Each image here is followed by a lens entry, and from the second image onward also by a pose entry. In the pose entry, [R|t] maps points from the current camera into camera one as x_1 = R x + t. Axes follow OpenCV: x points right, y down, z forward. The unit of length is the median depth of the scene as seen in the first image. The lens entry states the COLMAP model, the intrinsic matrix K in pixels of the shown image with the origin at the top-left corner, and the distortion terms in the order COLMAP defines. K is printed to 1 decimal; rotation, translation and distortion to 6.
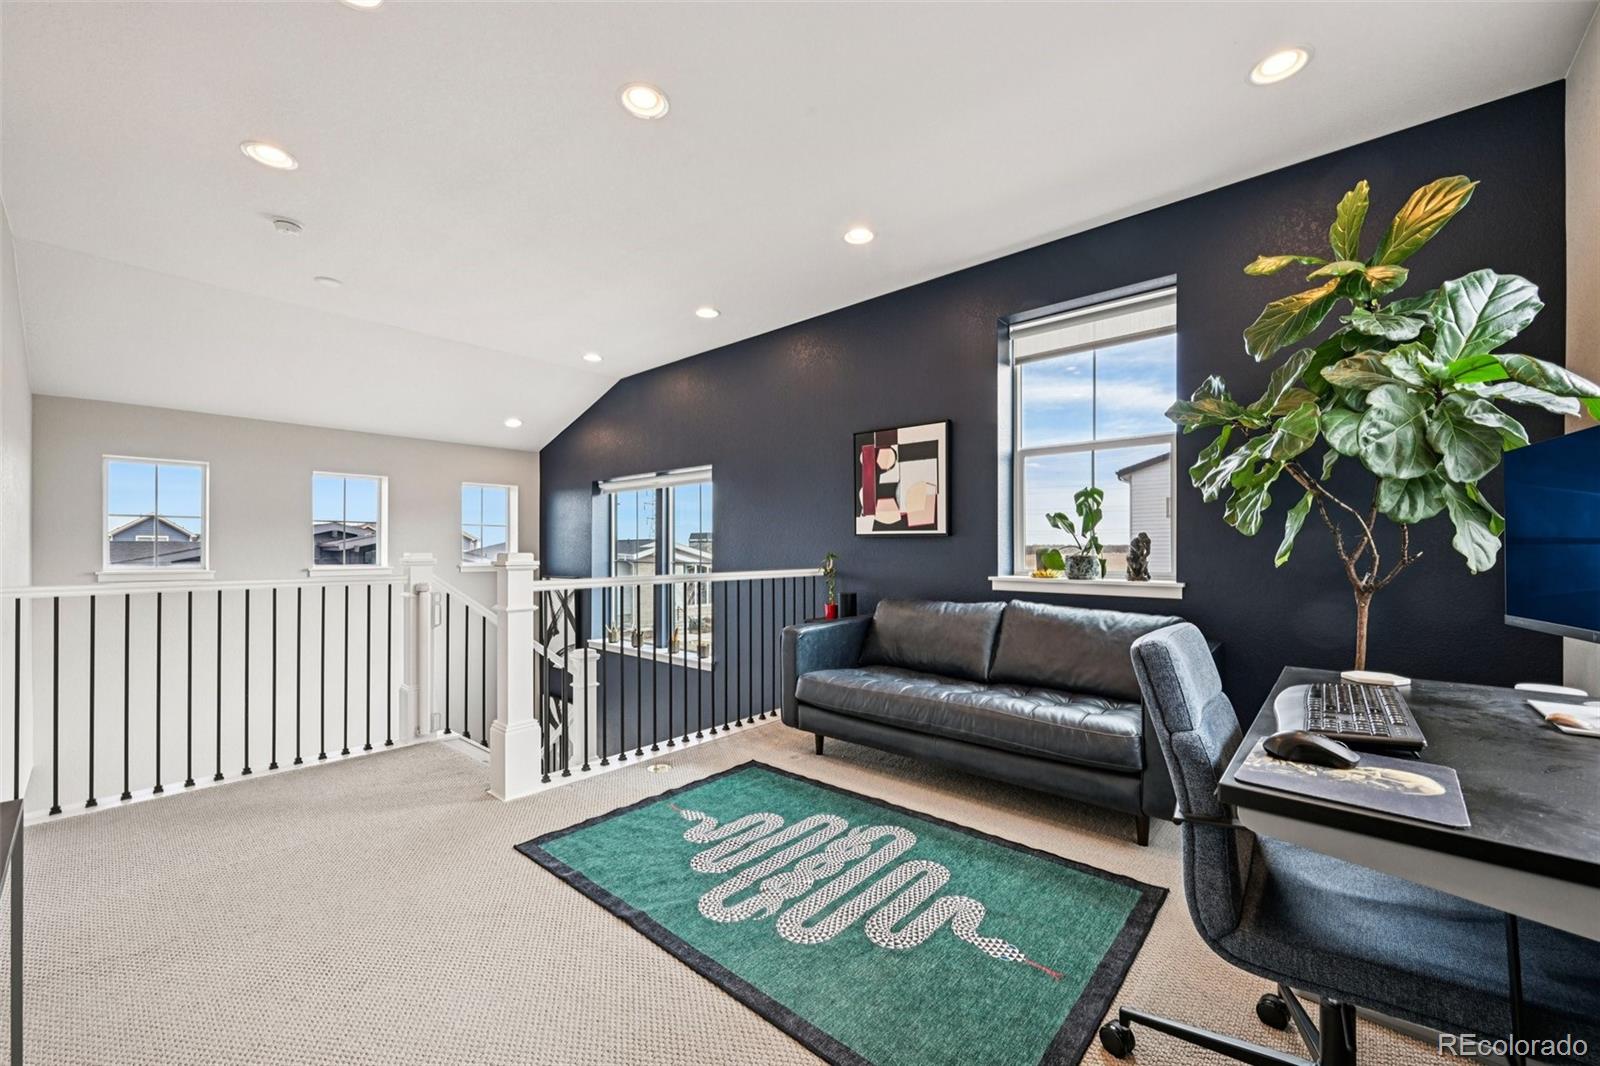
lens RADIAL K [[635.0, 0, 804.4], [0, 635.0, 542.4], [0, 0, 1]] dist [-0.002343, -0.000932]
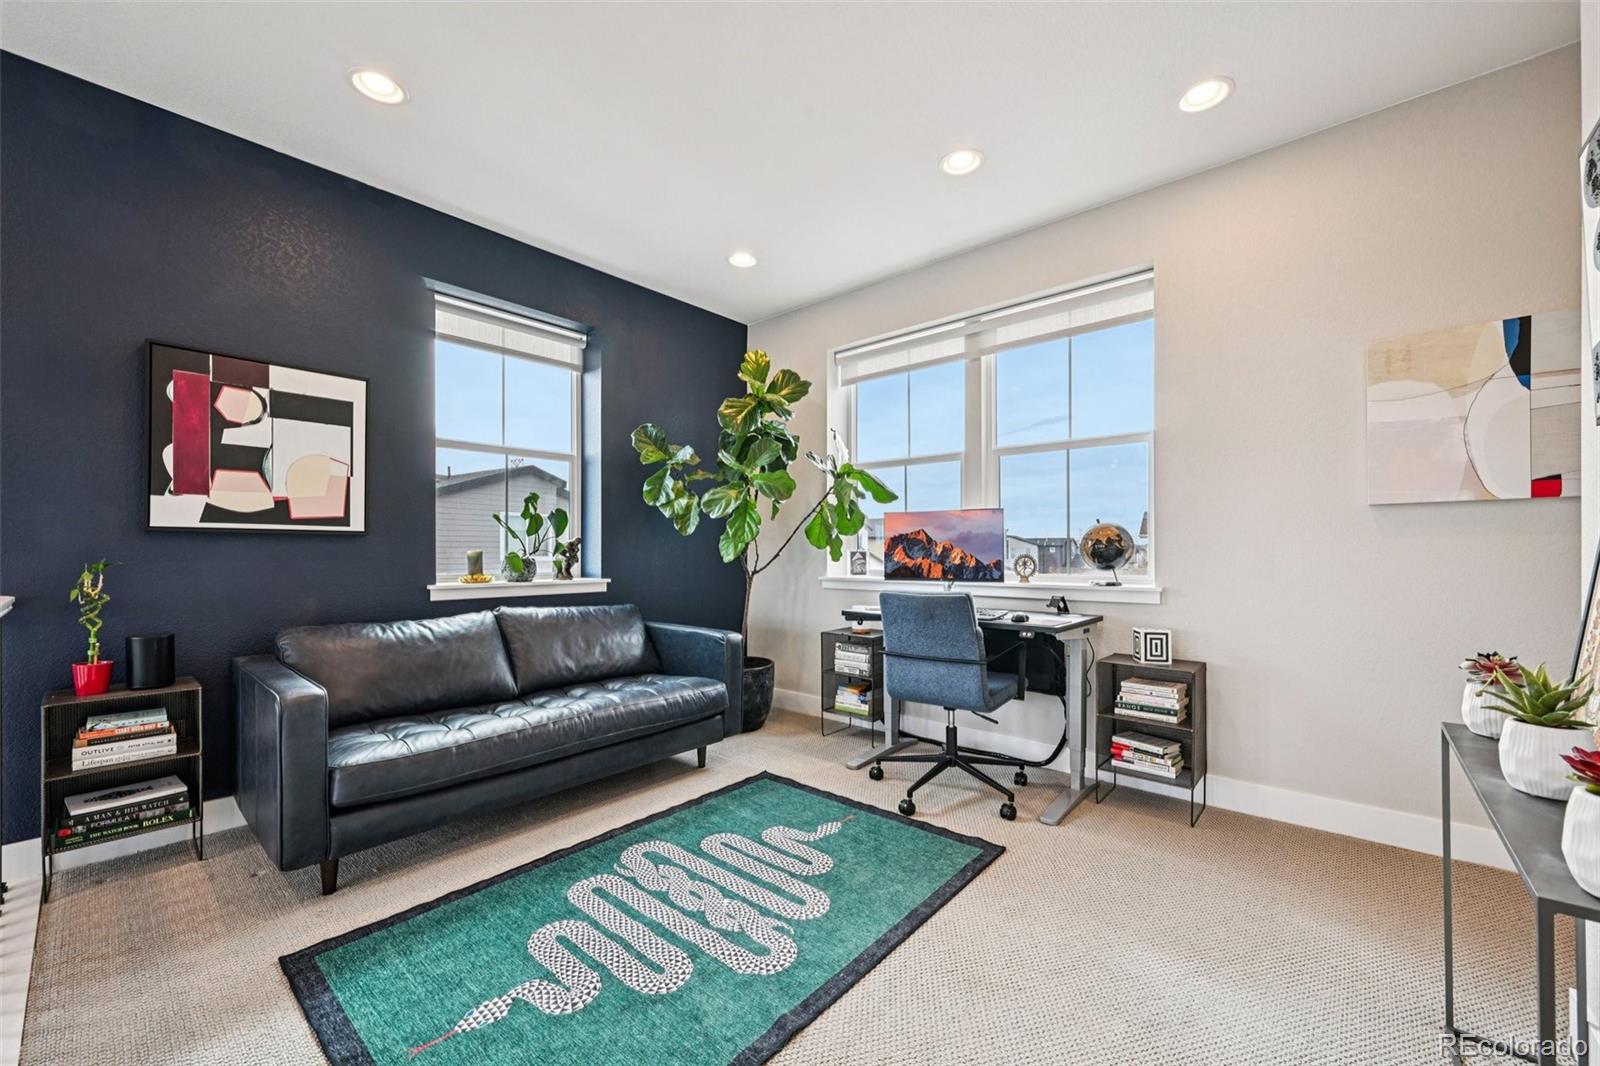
lens RADIAL K [[635.0, 0, 804.2], [0, 635.0, 542.1], [0, 0, 1]] dist [-0.002343, -0.000932]
pose [[-0.013190, 0.013274, 0.999825, -0.586880], [-0.006260, 0.999891, -0.013358, 0.005529], [-0.999893, -0.006435, -0.013105, 0.555559]]
